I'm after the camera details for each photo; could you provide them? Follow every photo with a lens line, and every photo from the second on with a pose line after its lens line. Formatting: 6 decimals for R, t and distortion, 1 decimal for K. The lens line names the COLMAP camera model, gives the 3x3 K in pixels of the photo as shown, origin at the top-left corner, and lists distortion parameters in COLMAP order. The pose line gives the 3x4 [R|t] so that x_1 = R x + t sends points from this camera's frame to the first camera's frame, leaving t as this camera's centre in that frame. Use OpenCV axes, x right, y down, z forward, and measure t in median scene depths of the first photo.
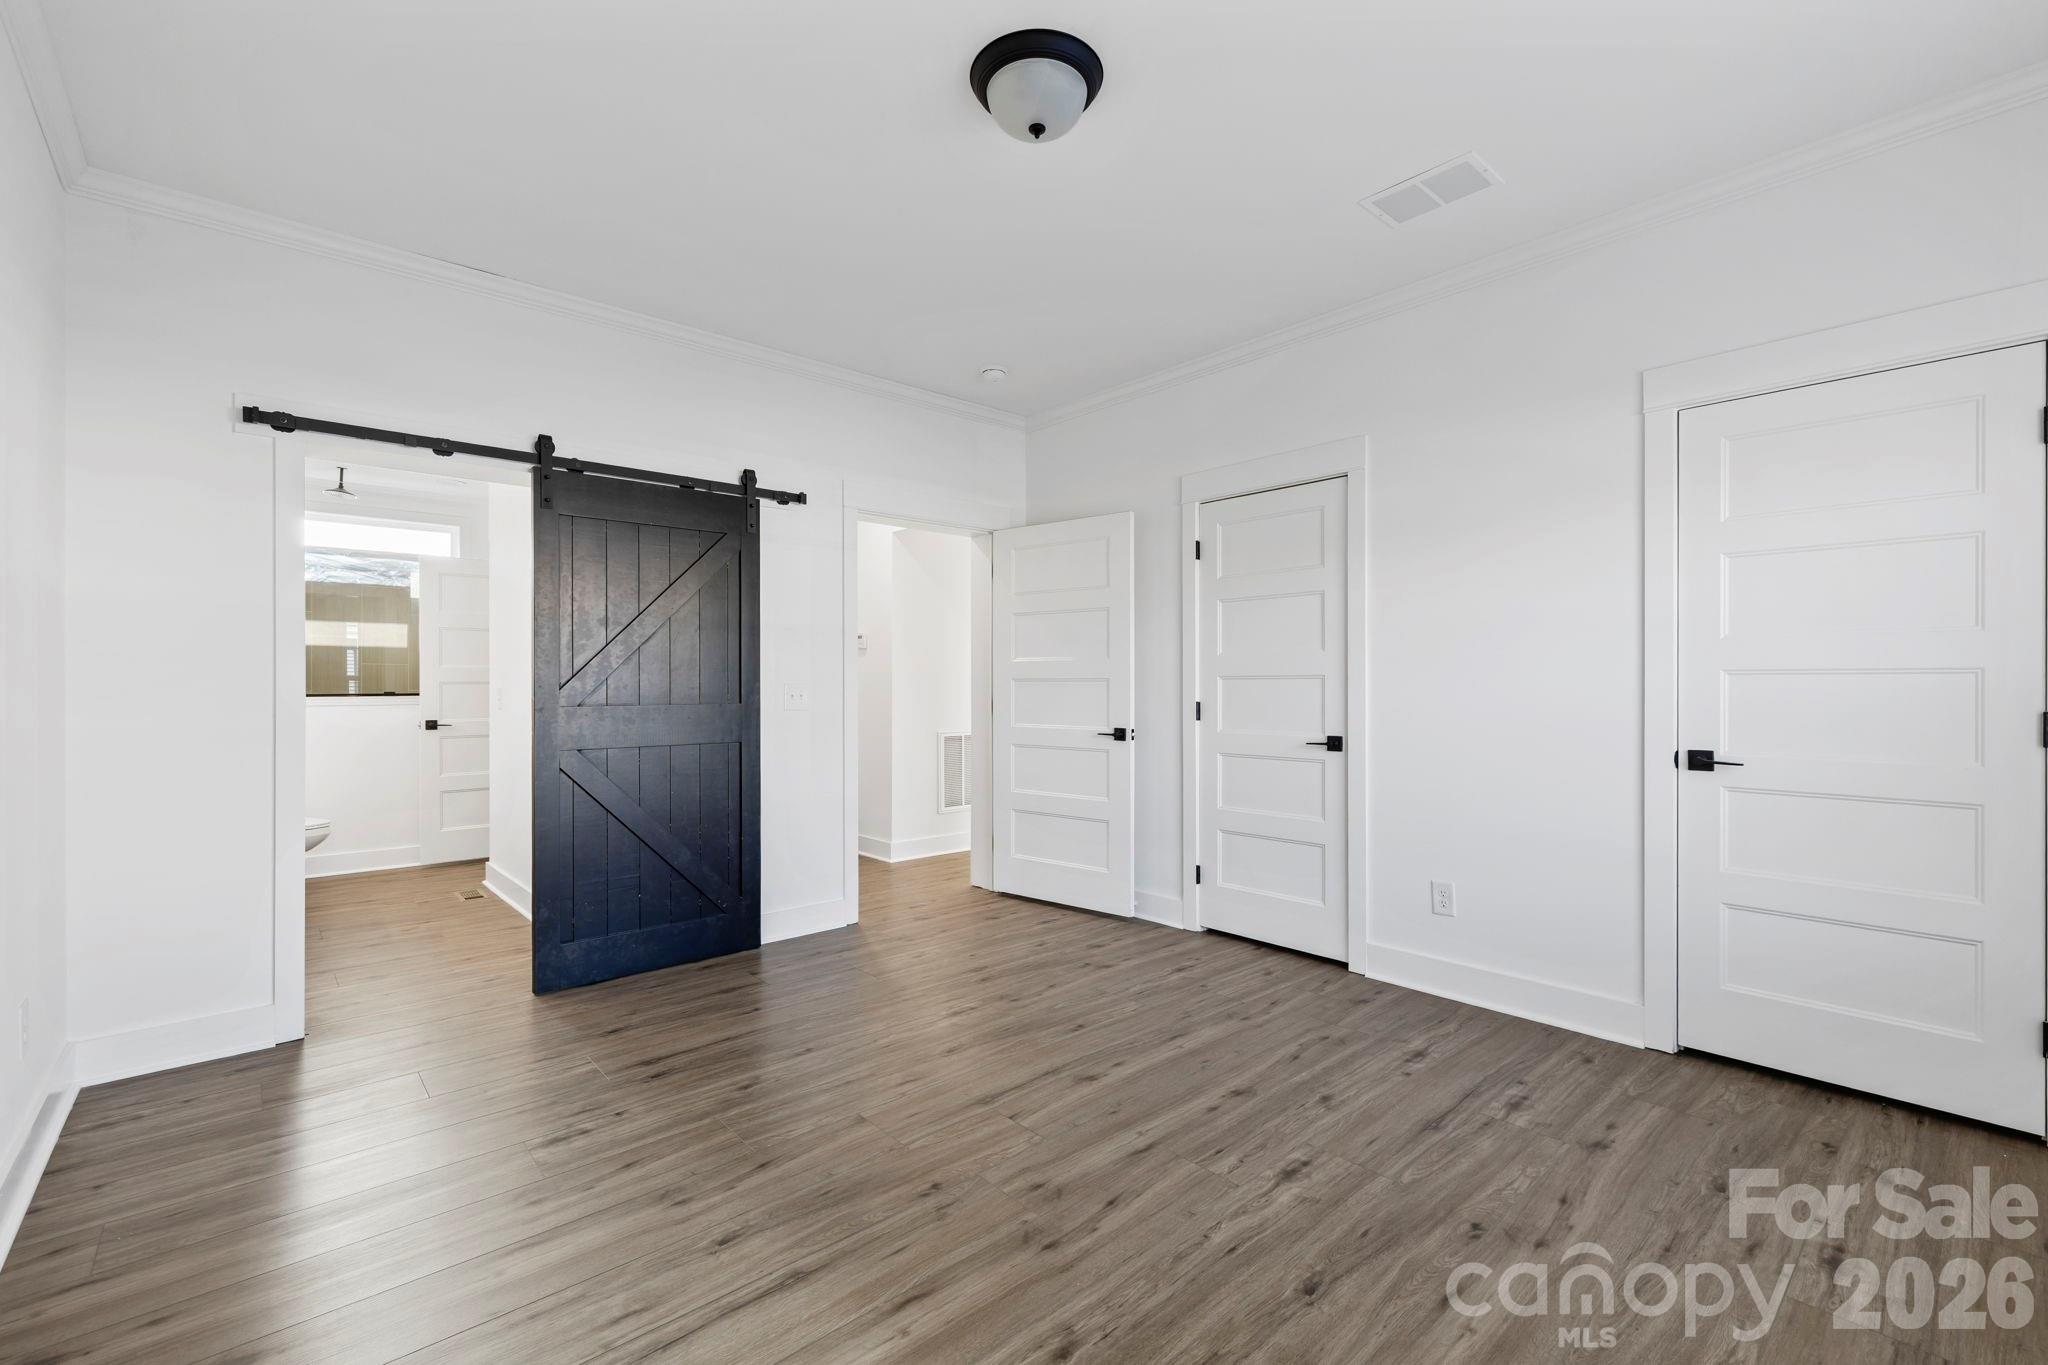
lens RADIAL K [[886.8, 0, 1027.3], [0, 886.8, 686.6], [0, 0, 1]] dist [0.003948, 0.000457]
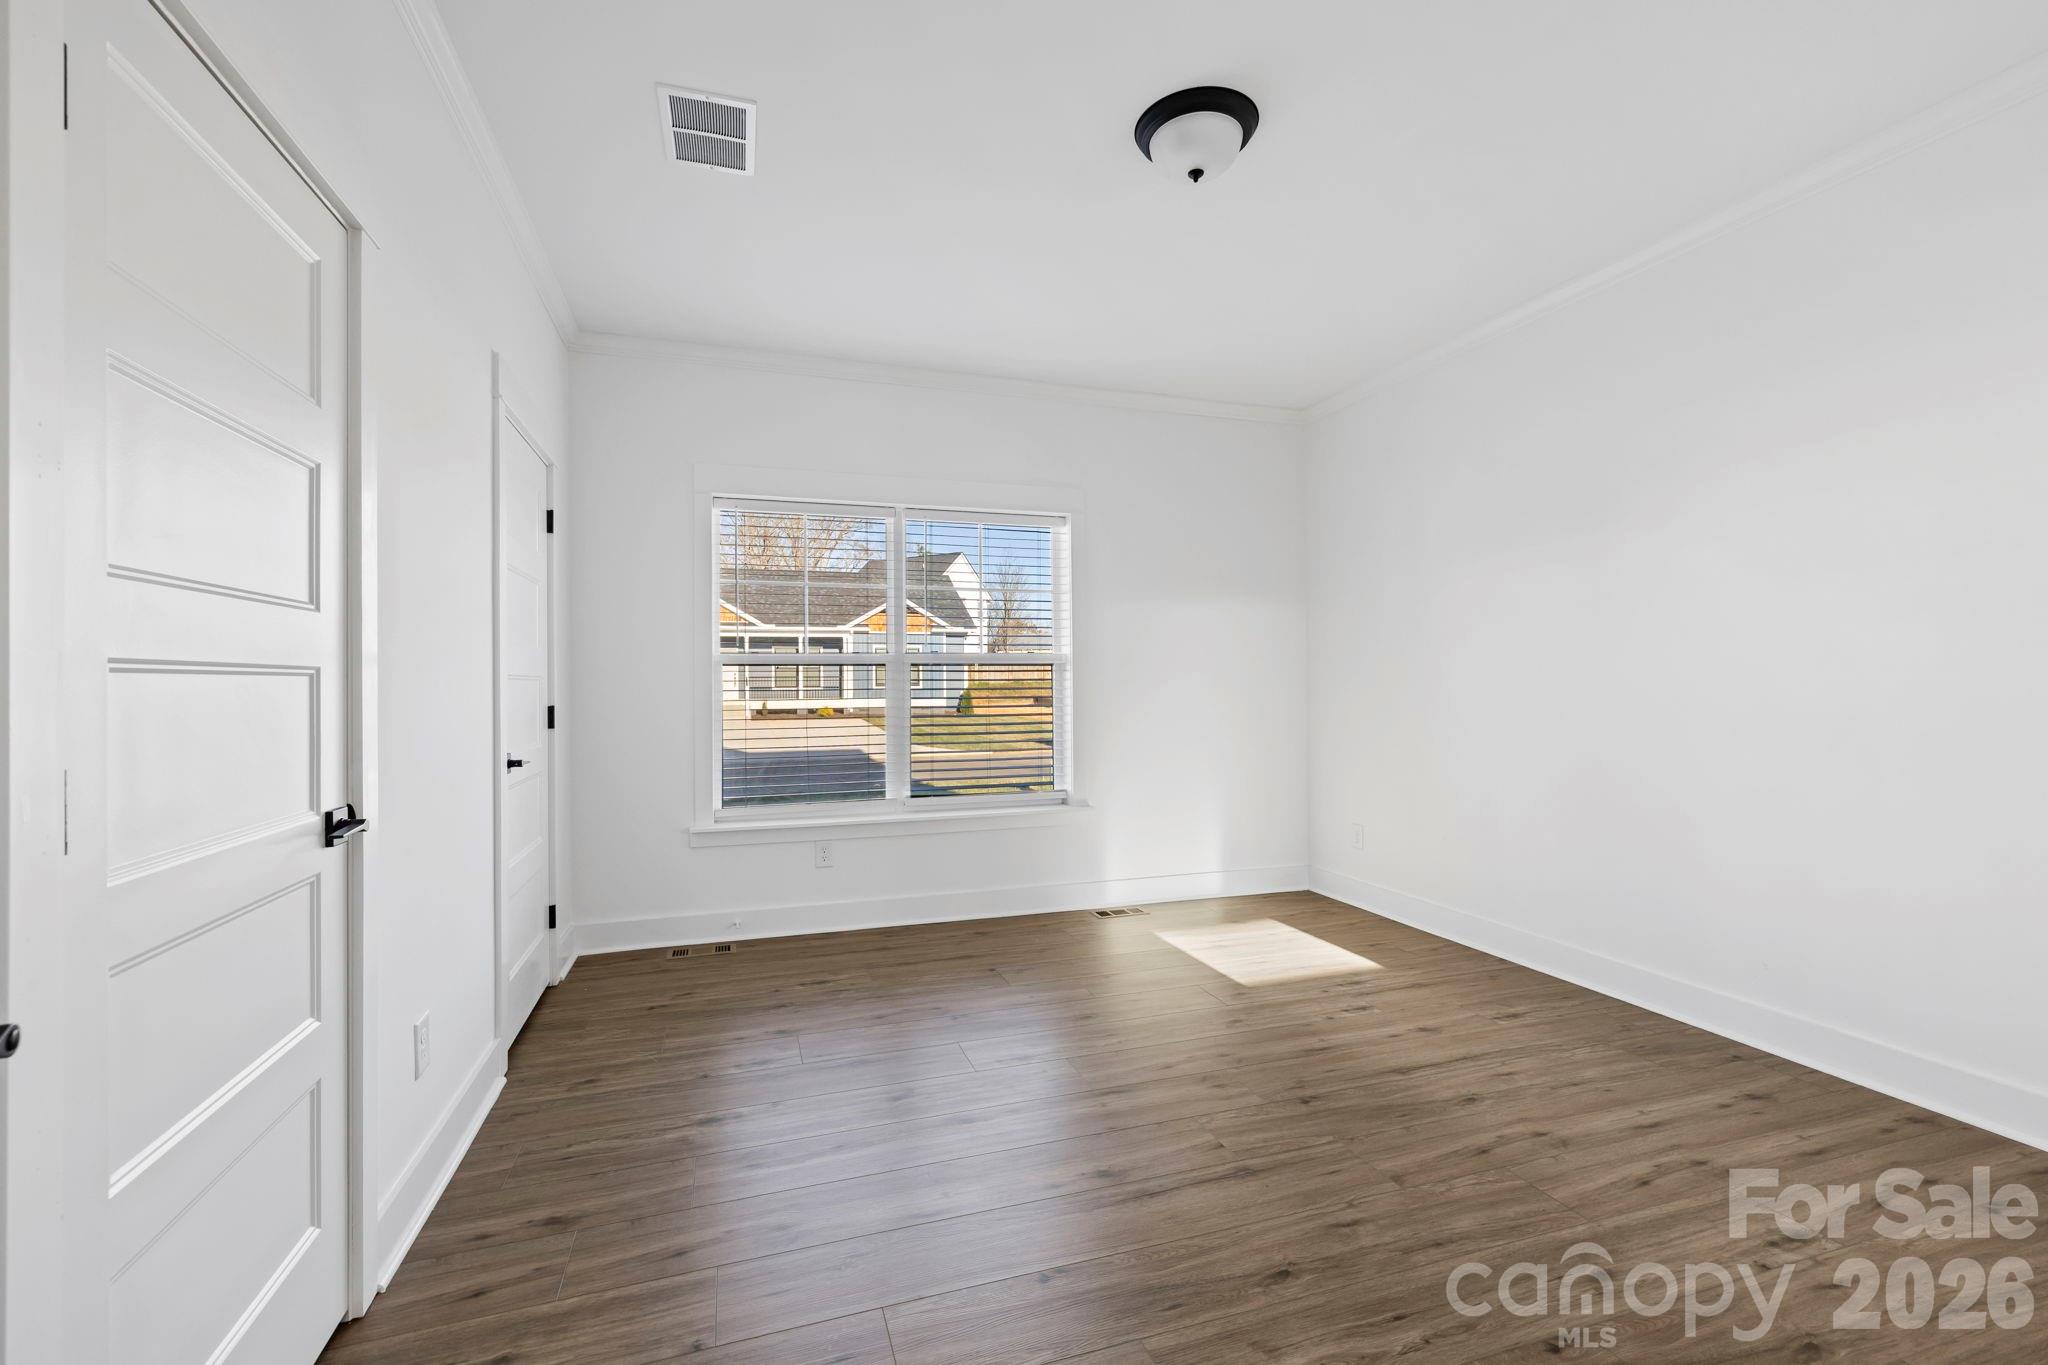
lens RADIAL K [[886.8, 0, 1017.0], [0, 886.8, 678.6], [0, 0, 1]] dist [0.003948, 0.000457]
pose [[-0.918755, 0.009395, 0.394716, -0.206788], [0.008673, 0.999956, -0.003612, -0.003546], [-0.394733, 0.000105, -0.918796, 2.074907]]
